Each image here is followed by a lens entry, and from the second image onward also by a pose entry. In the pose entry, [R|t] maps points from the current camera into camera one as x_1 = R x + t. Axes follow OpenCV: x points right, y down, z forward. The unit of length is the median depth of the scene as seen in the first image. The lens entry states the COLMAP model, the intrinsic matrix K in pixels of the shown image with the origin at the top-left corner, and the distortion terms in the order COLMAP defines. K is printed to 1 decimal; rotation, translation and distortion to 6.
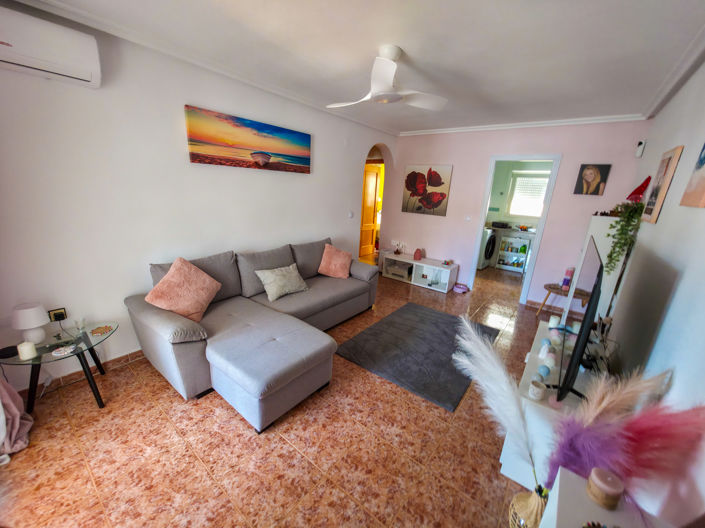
lens RADIAL K [[281.7, 0, 352.4], [0, 281.7, 265.7], [0, 0, 1]] dist [-0.002384, -0.000010]
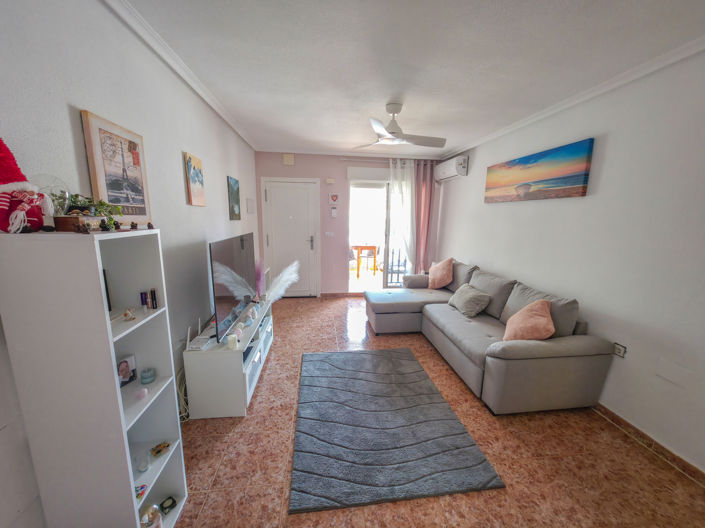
lens RADIAL K [[281.7, 0, 353.4], [0, 281.7, 266.6], [0, 0, 1]] dist [-0.002384, -0.000010]
pose [[-0.698083, 0.061866, -0.713339, 1.061373], [-0.246999, 0.914300, 0.321011, -0.388524], [0.672065, 0.400286, -0.622976, 1.693251]]
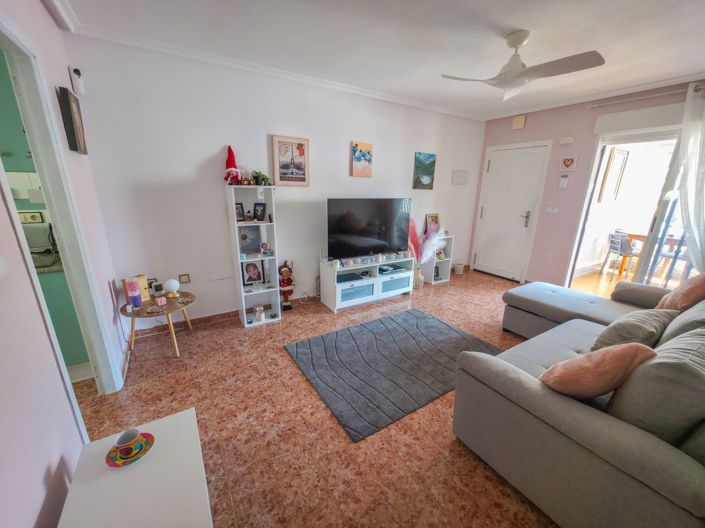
lens RADIAL K [[281.7, 0, 352.7], [0, 281.7, 267.5], [0, 0, 1]] dist [-0.002384, -0.000010]
pose [[-0.939854, -0.161368, 0.301057, 0.217079], [0.023375, 0.848923, 0.528000, -0.513817], [-0.340776, 0.503280, -0.794091, 2.068018]]
